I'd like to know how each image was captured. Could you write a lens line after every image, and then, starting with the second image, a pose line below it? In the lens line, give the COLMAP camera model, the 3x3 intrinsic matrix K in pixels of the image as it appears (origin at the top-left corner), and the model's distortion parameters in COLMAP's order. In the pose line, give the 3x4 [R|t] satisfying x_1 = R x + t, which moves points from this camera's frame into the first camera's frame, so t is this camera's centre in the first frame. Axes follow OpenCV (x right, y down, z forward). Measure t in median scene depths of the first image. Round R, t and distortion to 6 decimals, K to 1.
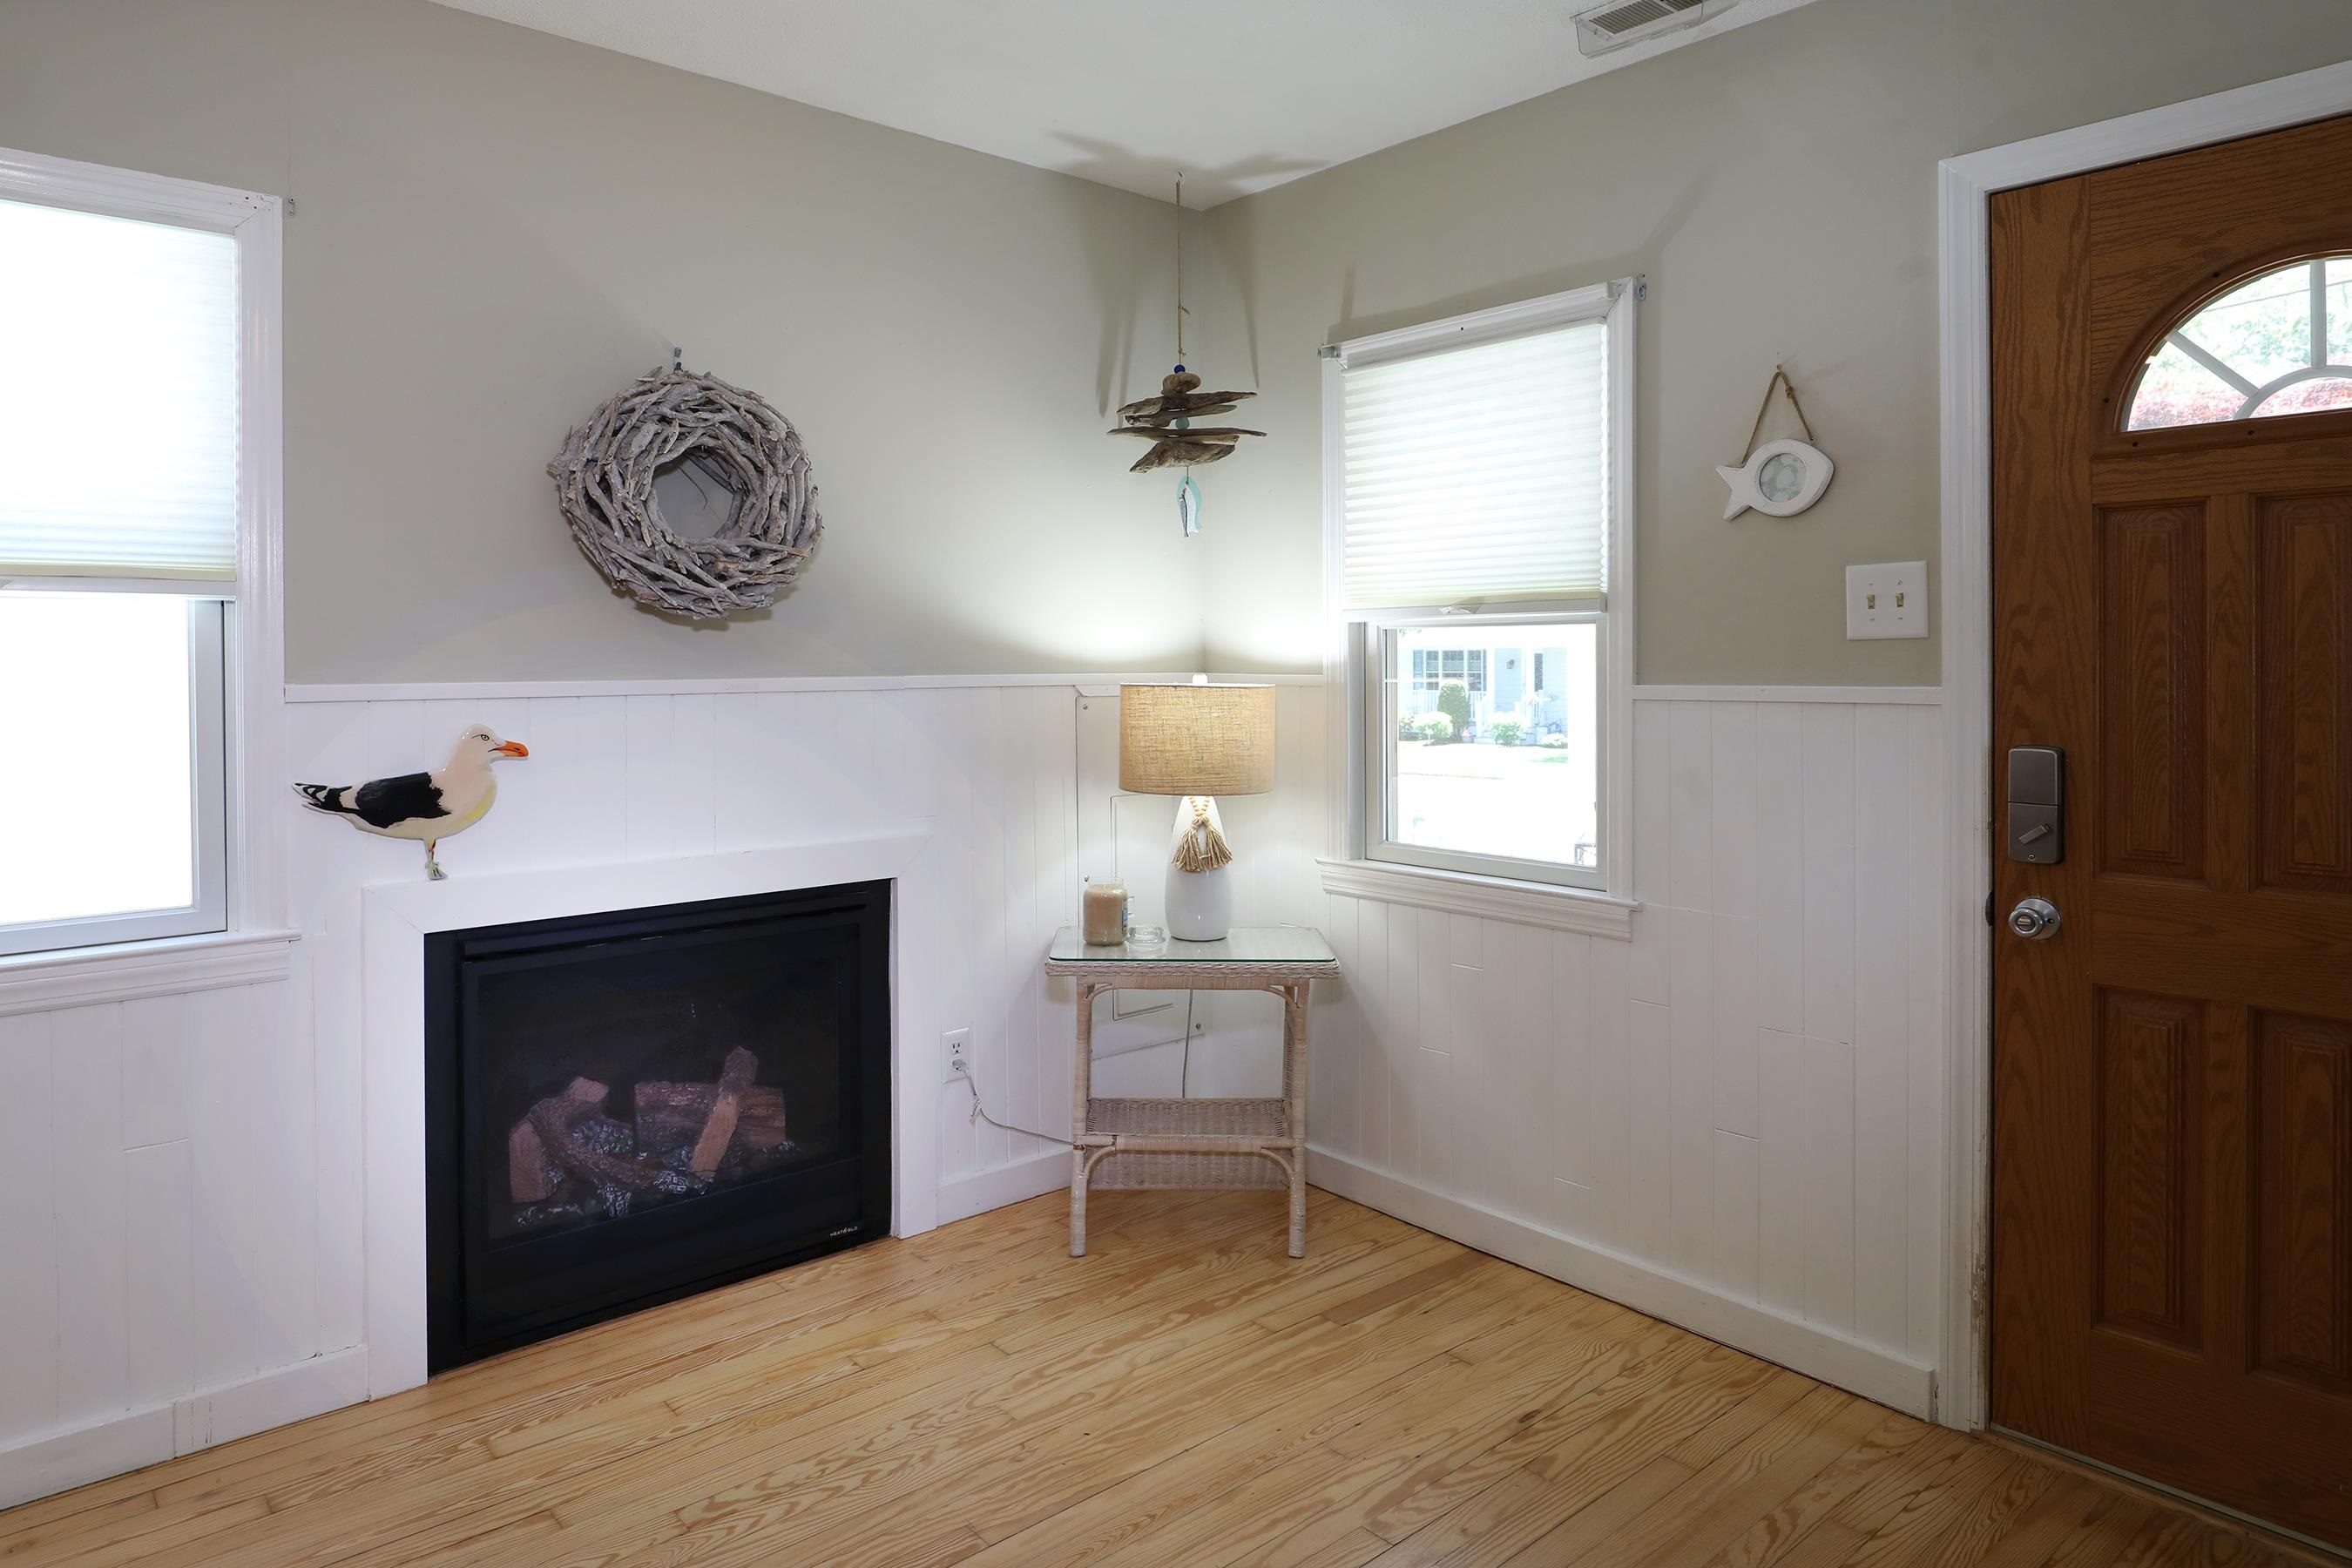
lens RADIAL K [[1459.6, 0, 1169.8], [0, 1459.6, 698.9], [0, 0, 1]] dist [-0.006982, 0.000363]
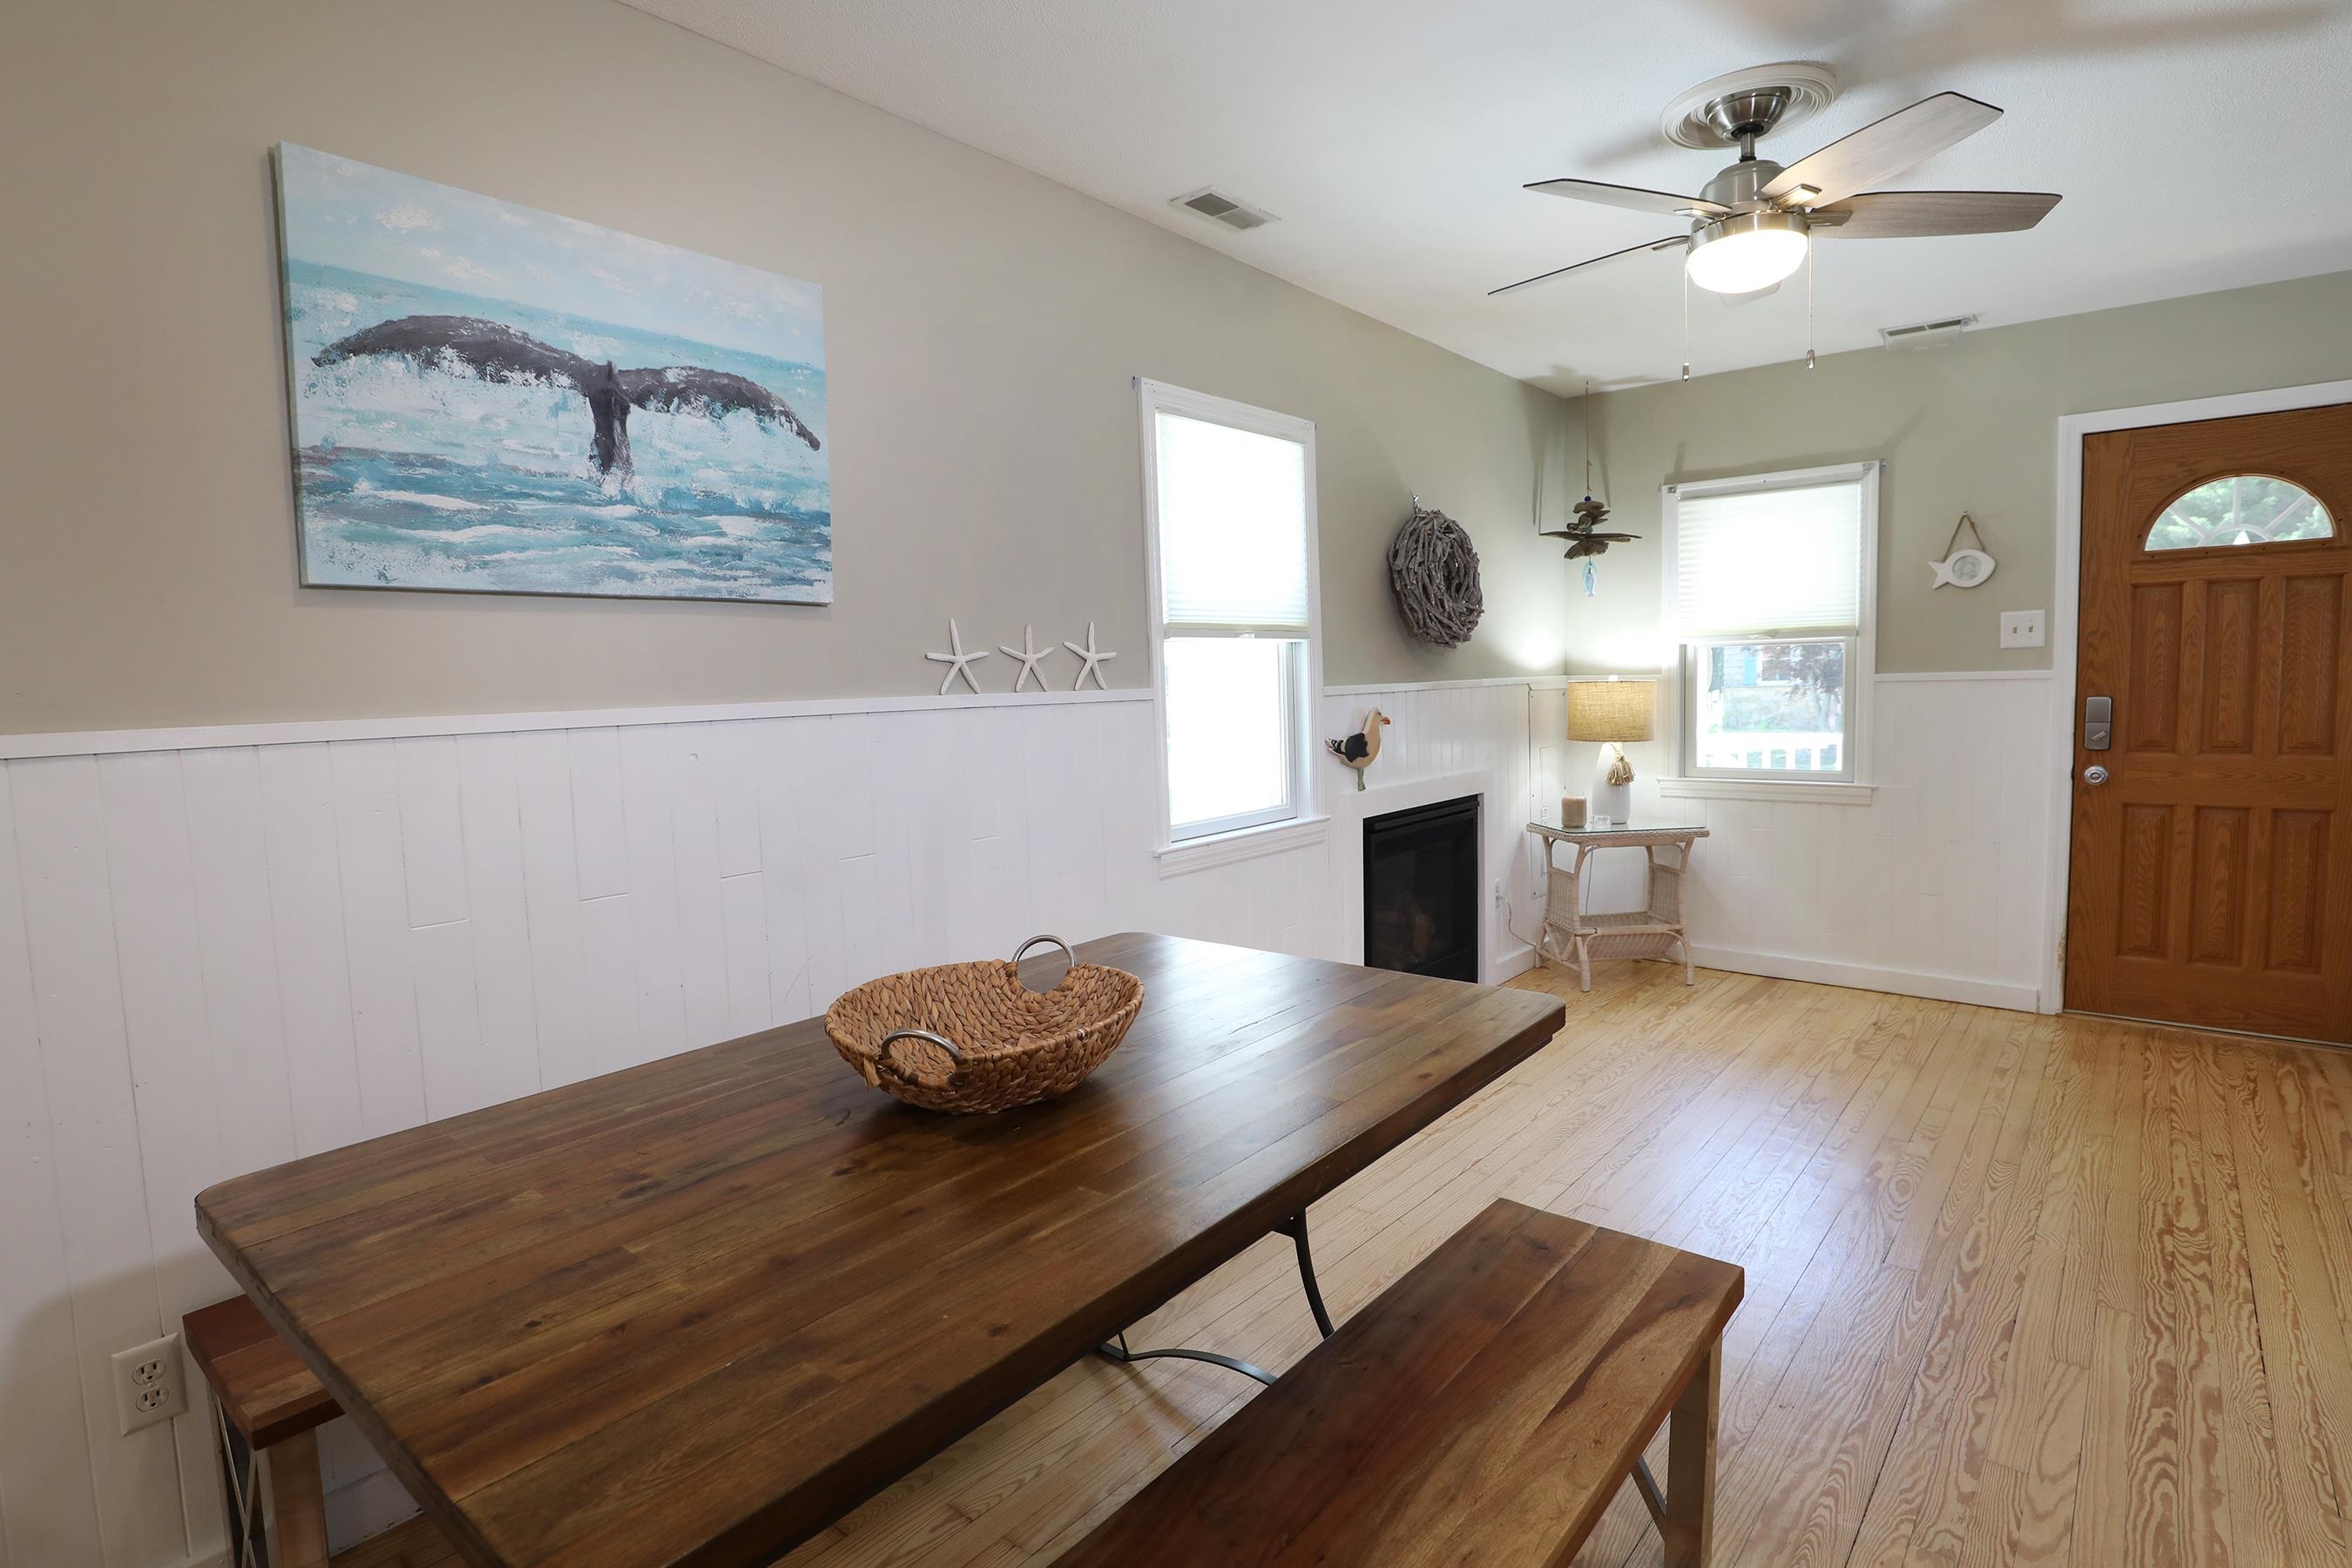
lens RADIAL K [[1248.2, 0, 1184.9], [0, 1248.2, 820.3], [0, 0, 1]] dist [-0.023933, 0.001793]
pose [[0.983368, -0.044825, 0.176007, -1.051107], [0.029923, 0.995808, 0.086431, 0.016970], [-0.179143, -0.079727, 0.980587, -0.557491]]
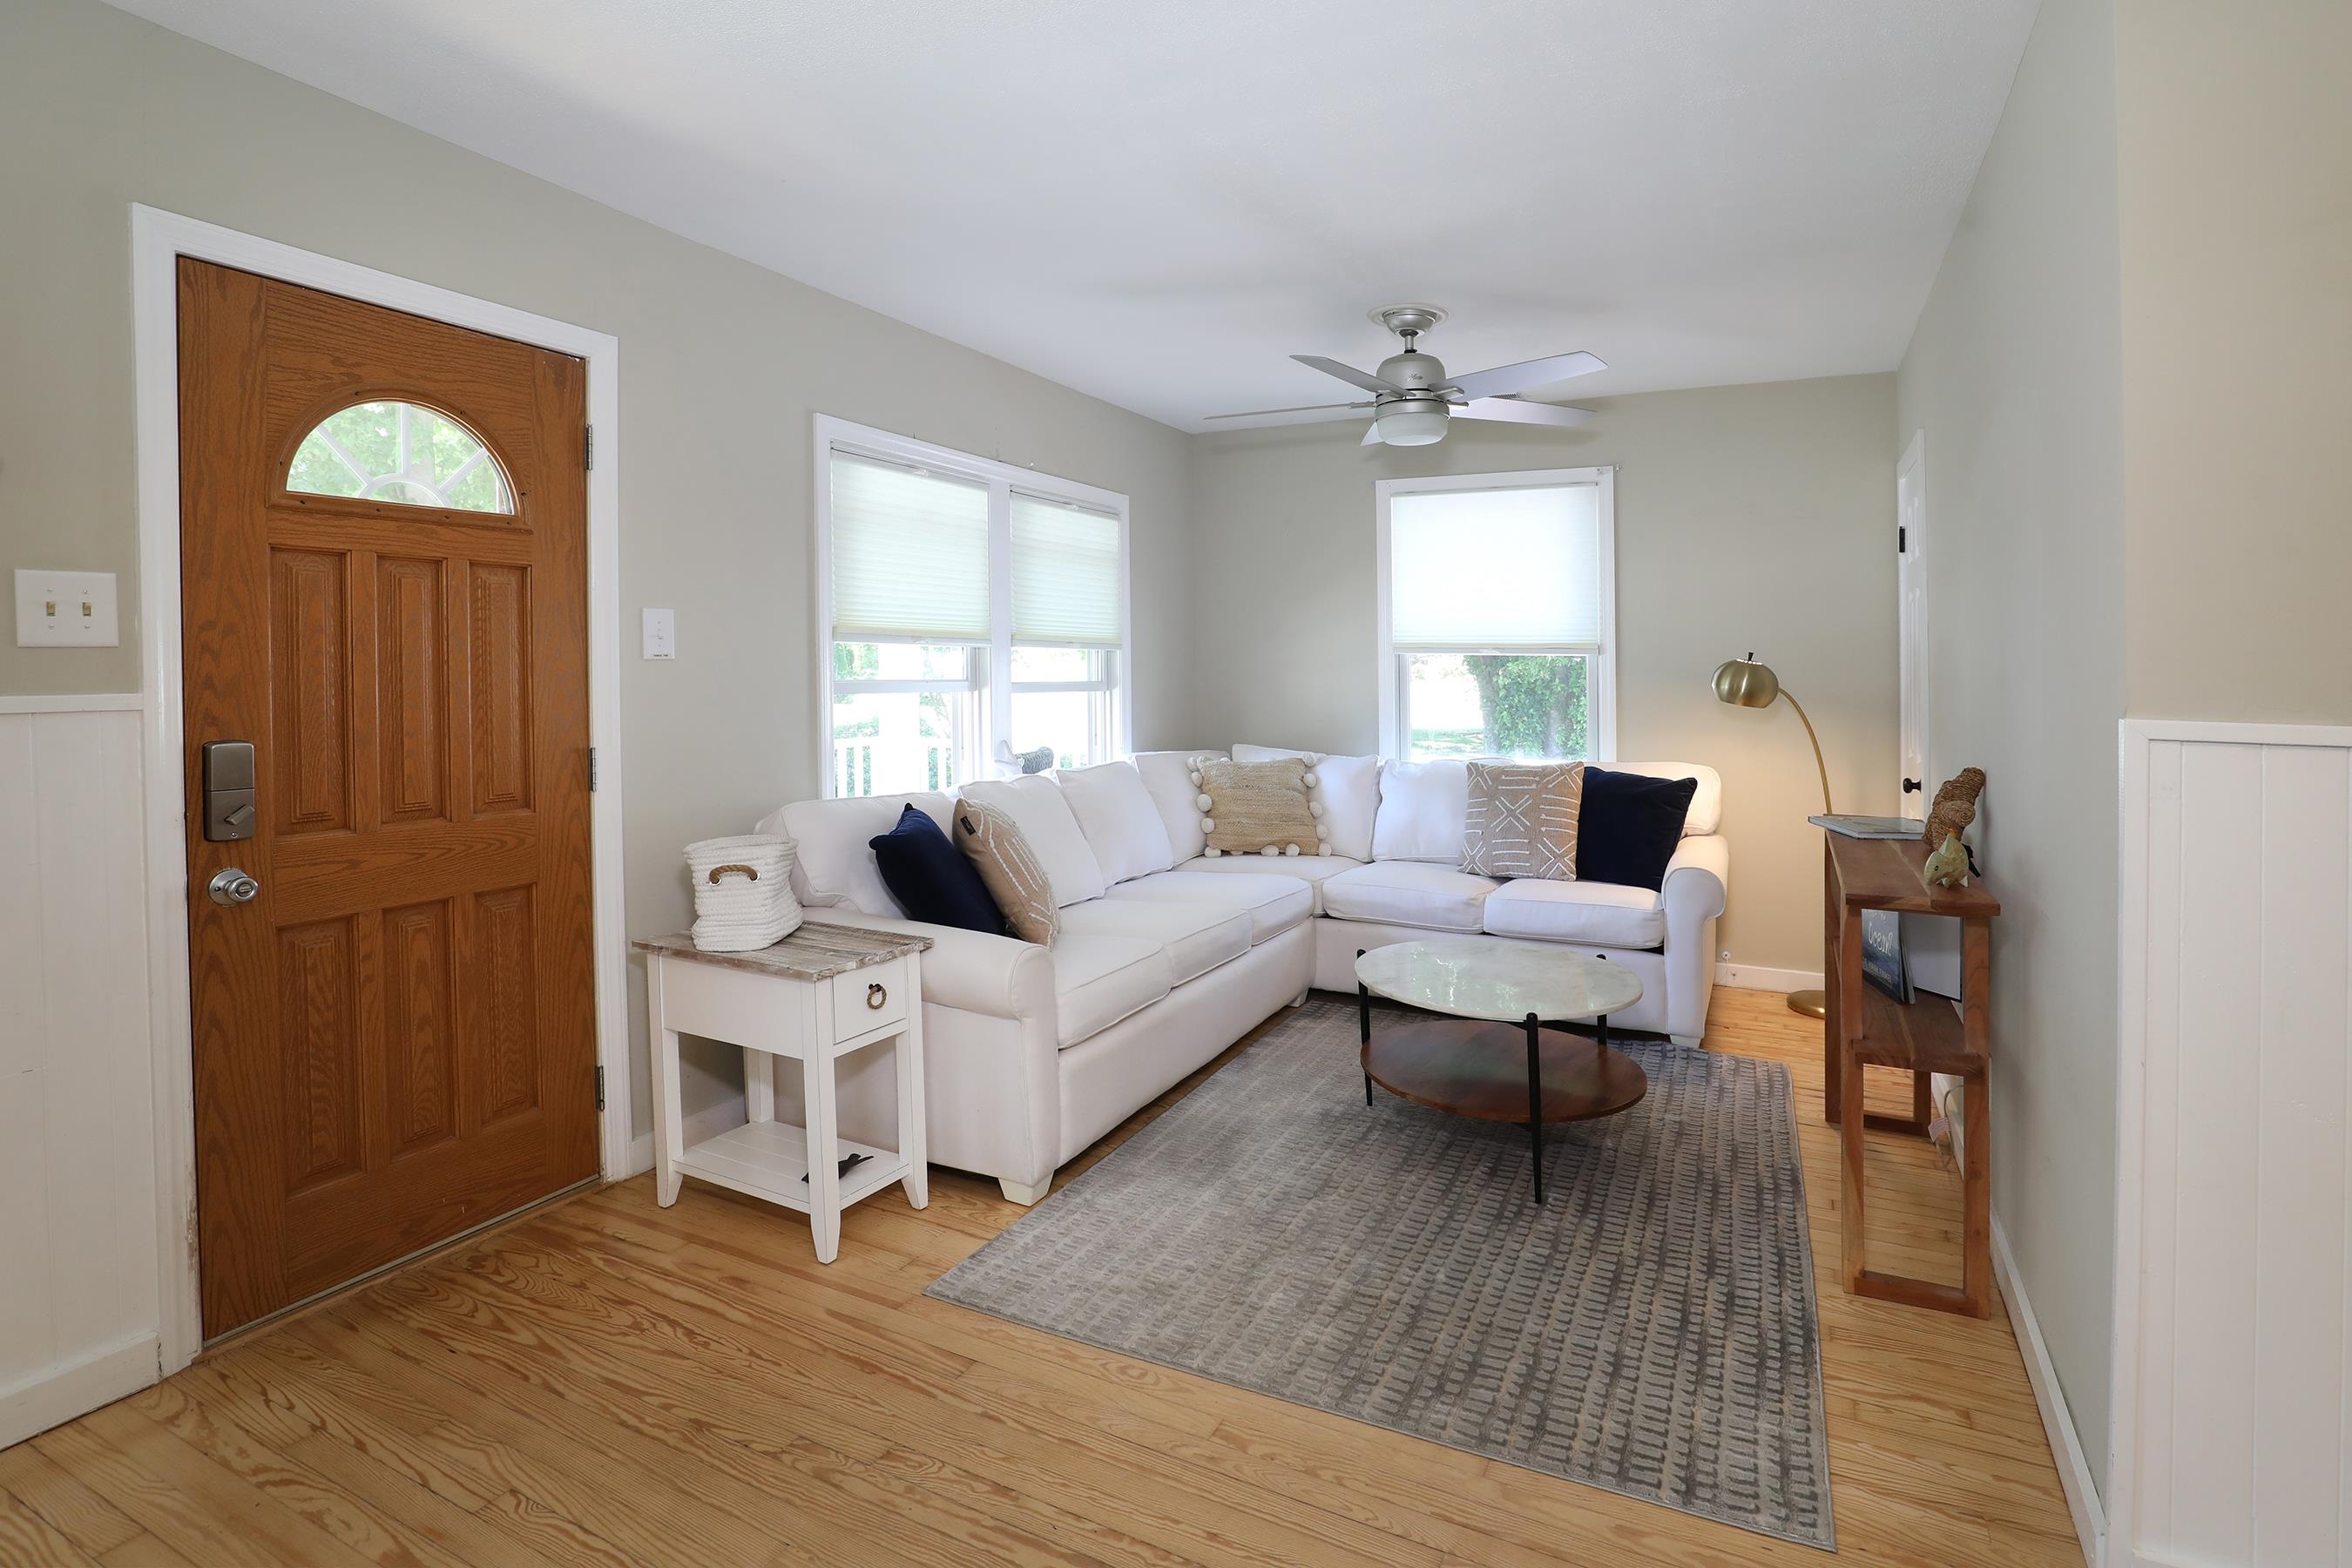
lens RADIAL K [[1156.1, 0, 1175.0], [0, 1156.1, 672.4], [0, 0, 1]] dist [-0.002556, -0.000110]
pose [[-0.353048, -0.002748, 0.935601, -0.540463], [0.025514, 0.999596, 0.012564, -0.015149], [-0.935257, 0.028306, -0.352836, 0.596818]]
